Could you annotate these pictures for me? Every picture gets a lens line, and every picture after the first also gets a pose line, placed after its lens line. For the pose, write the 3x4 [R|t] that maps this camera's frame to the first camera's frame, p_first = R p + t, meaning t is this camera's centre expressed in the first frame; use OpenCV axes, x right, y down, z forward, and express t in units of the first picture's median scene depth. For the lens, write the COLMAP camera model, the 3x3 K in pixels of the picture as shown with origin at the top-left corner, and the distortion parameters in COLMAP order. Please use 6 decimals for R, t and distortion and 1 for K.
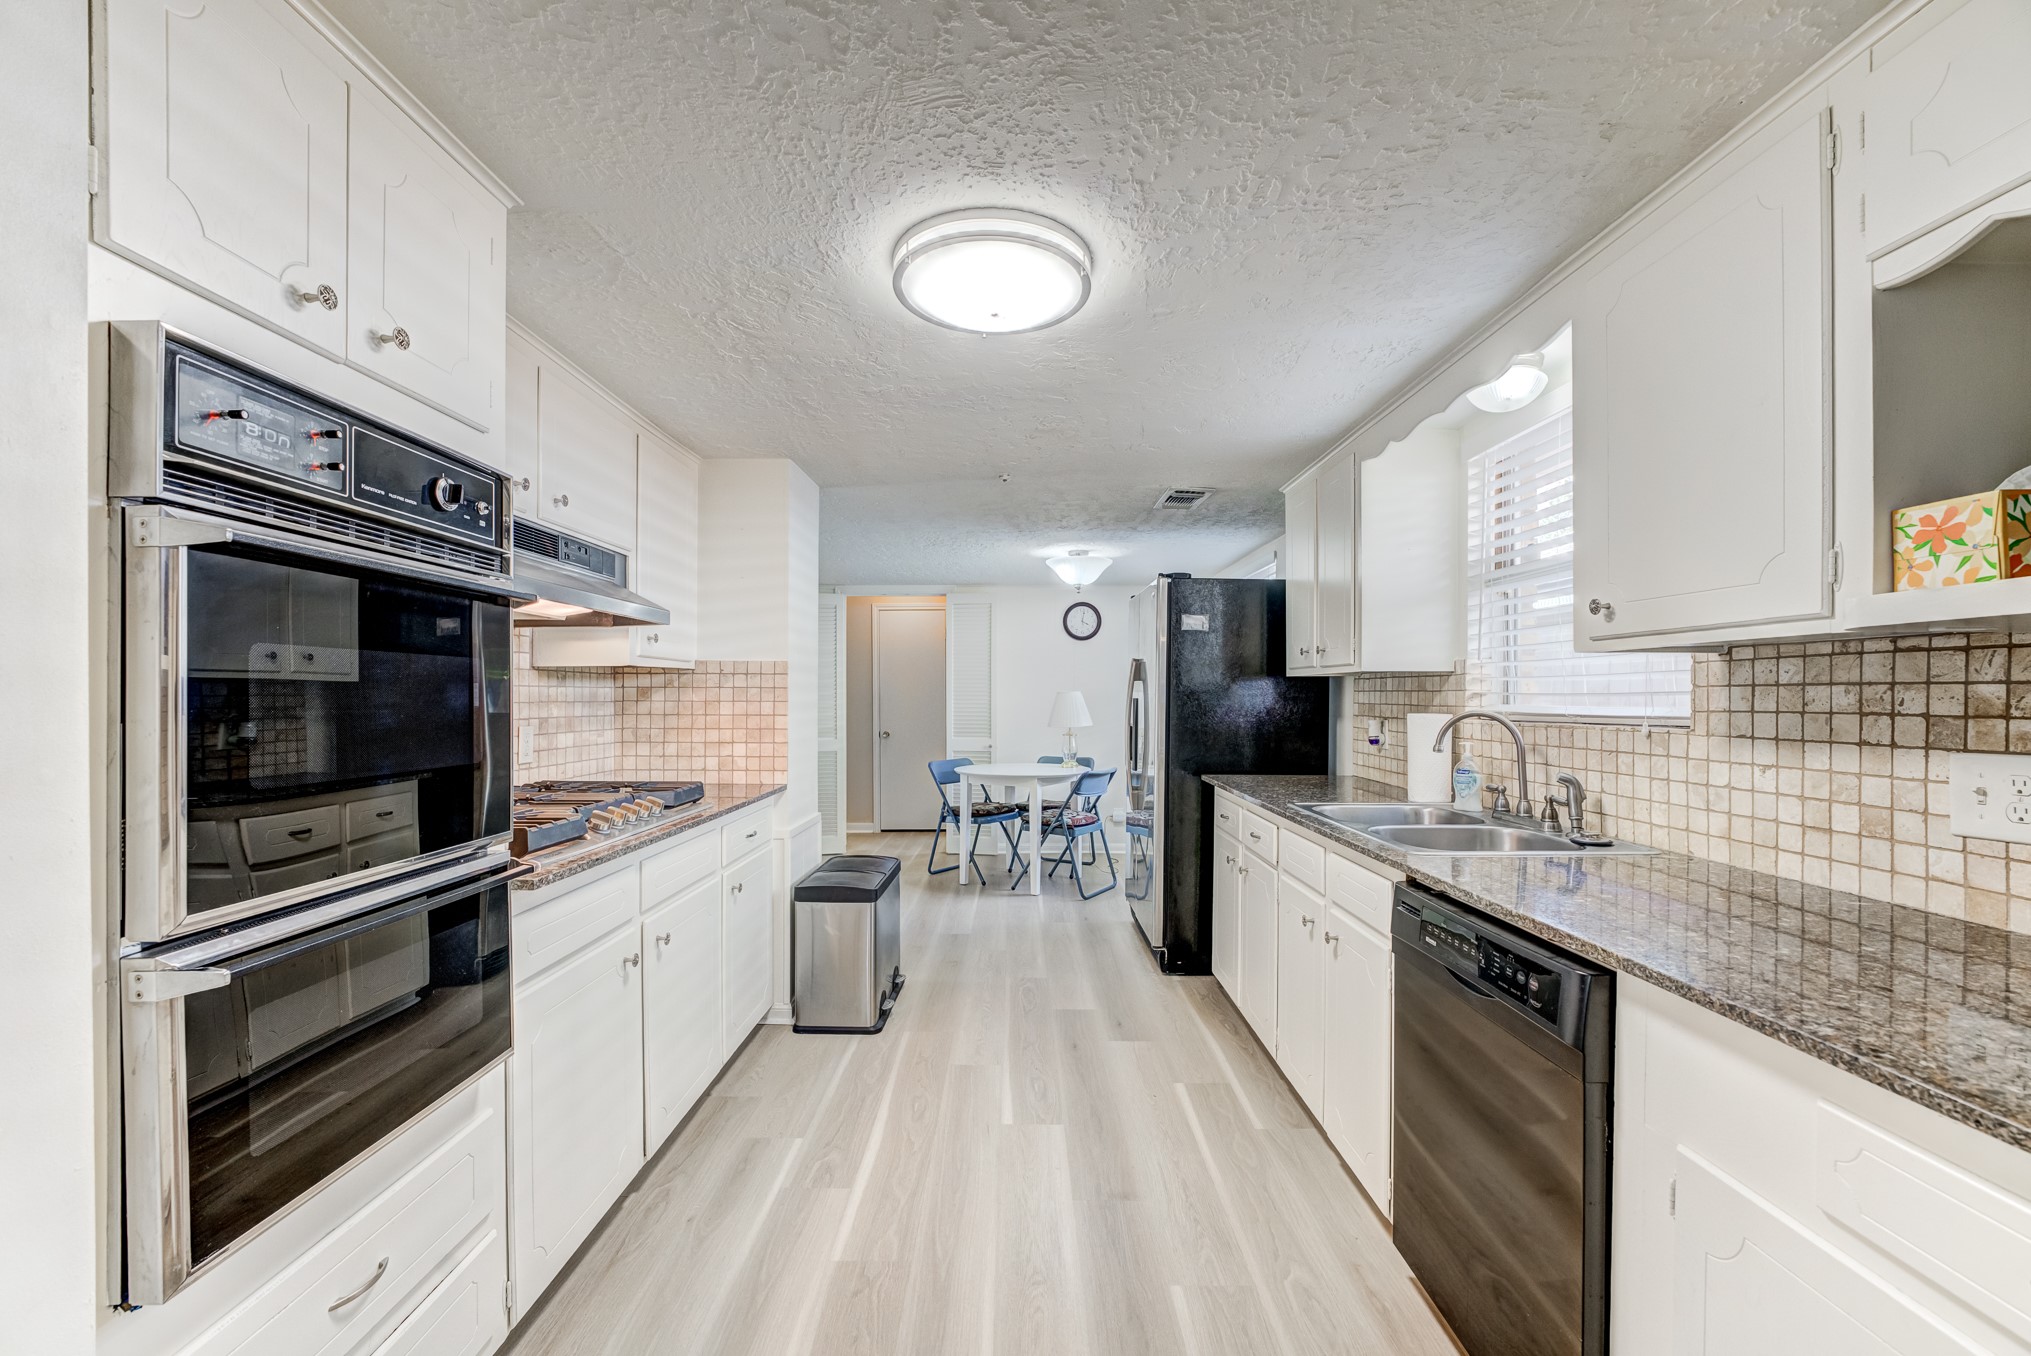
lens RADIAL K [[820.7, 0, 1011.2], [0, 820.7, 696.0], [0, 0, 1]] dist [-0.013819, 0.000324]
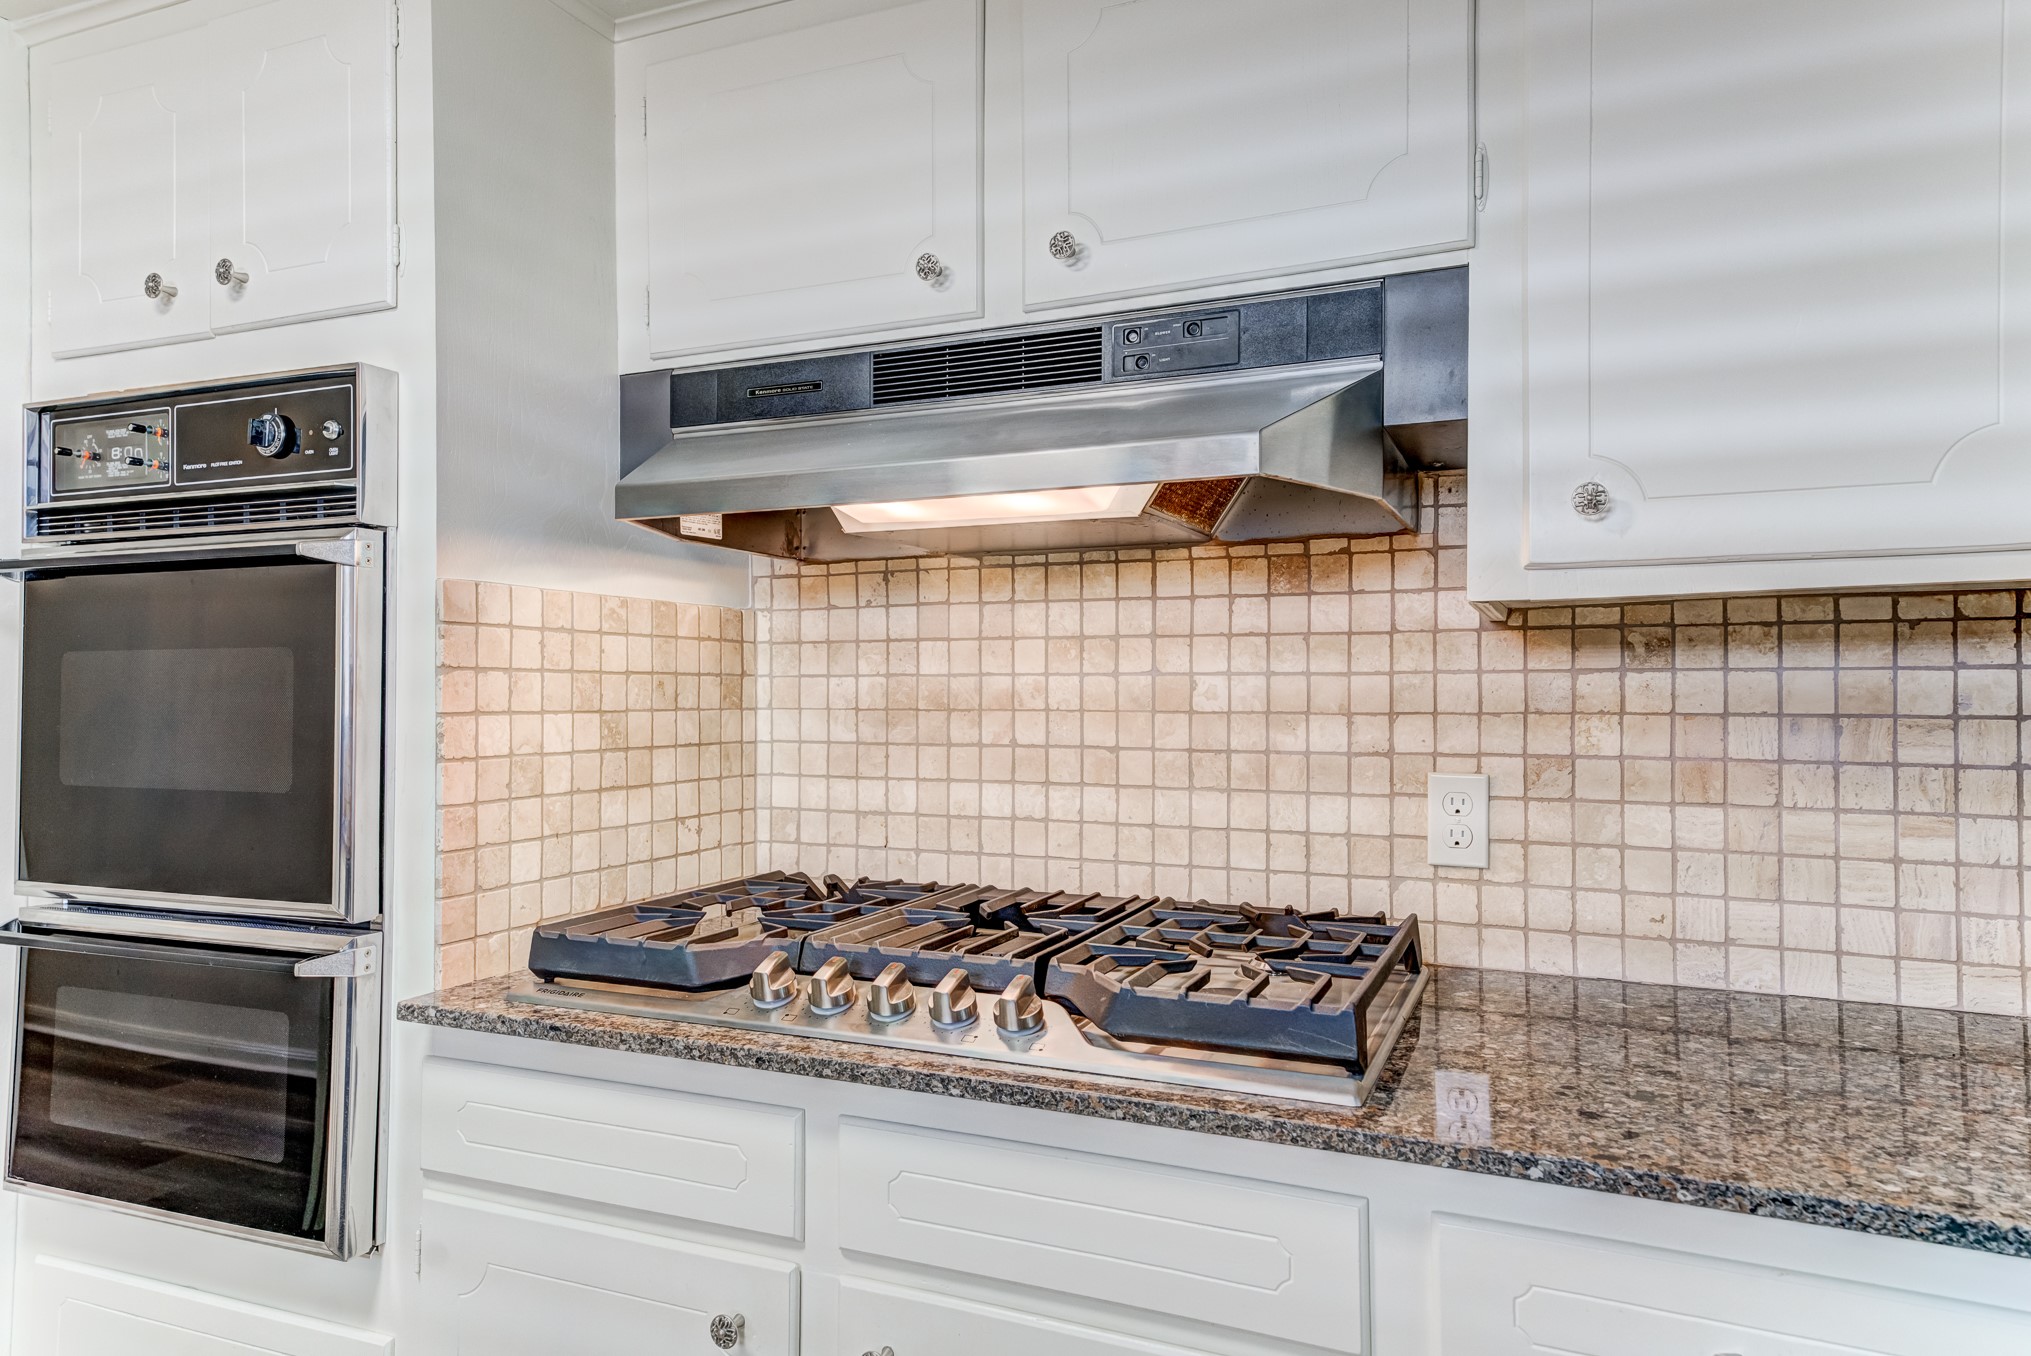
lens RADIAL K [[1297.7, 0, 1003.4], [0, 1297.7, 672.7], [0, 0, 1]] dist [0.047186, -0.000173]
pose [[-0.402007, -0.014909, -0.915515, 0.085715], [0.001339, 0.999857, -0.016871, -0.001611], [0.915636, -0.008008, -0.401929, 1.152166]]
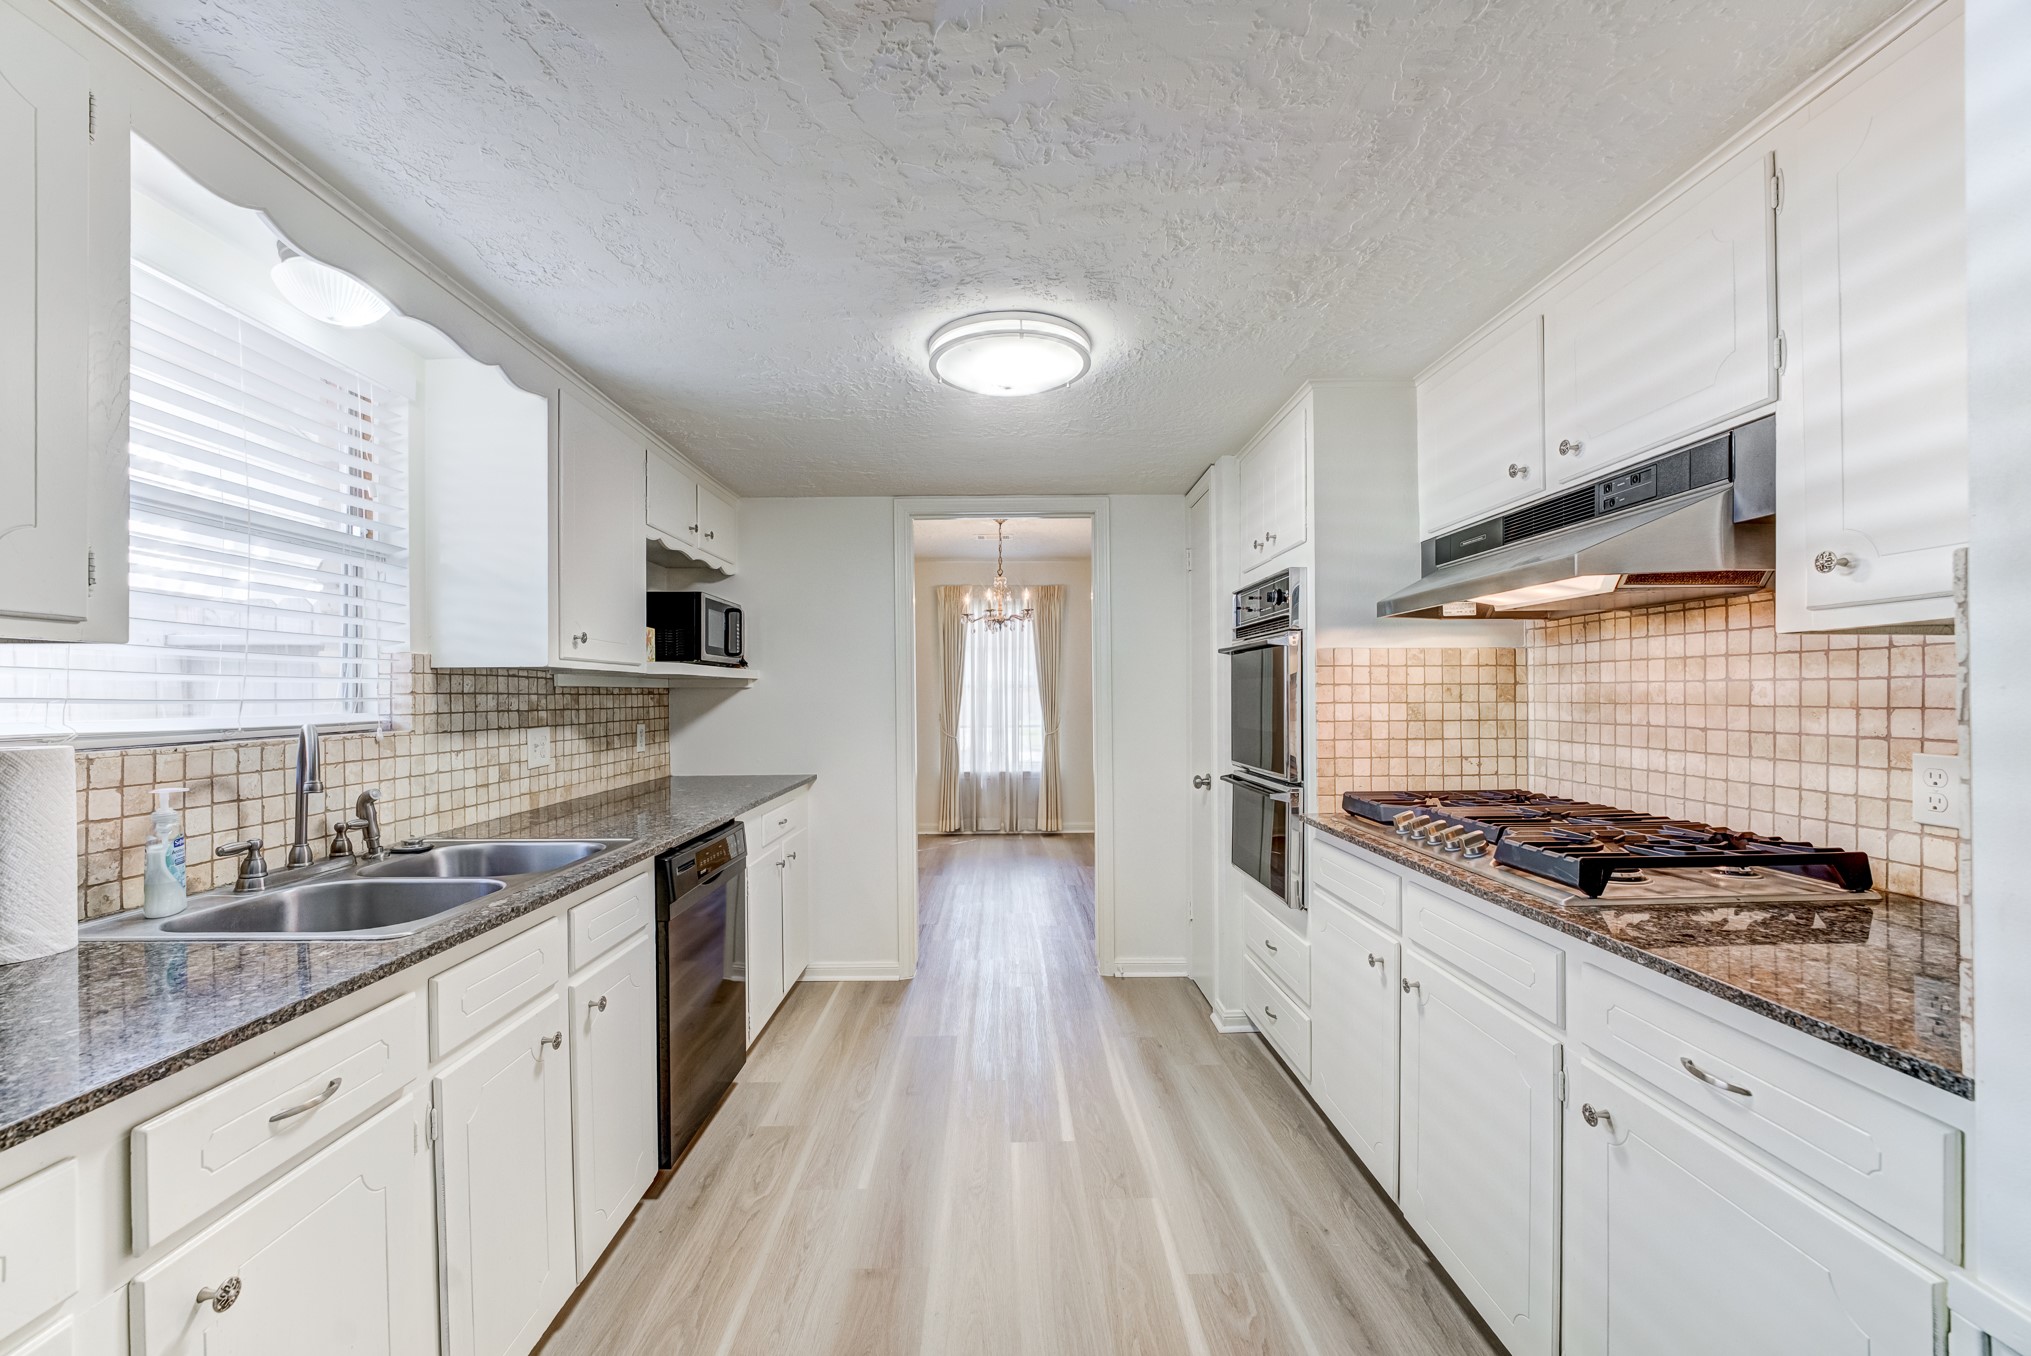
lens RADIAL K [[820.7, 0, 1011.2], [0, 820.7, 696.0], [0, 0, 1]] dist [-0.013819, 0.000324]
pose [[-0.999774, 0.004916, -0.020667, 0.002551], [0.004914, 0.999988, 0.000125, -0.002996], [0.020667, 0.000023, -0.999786, 1.637821]]
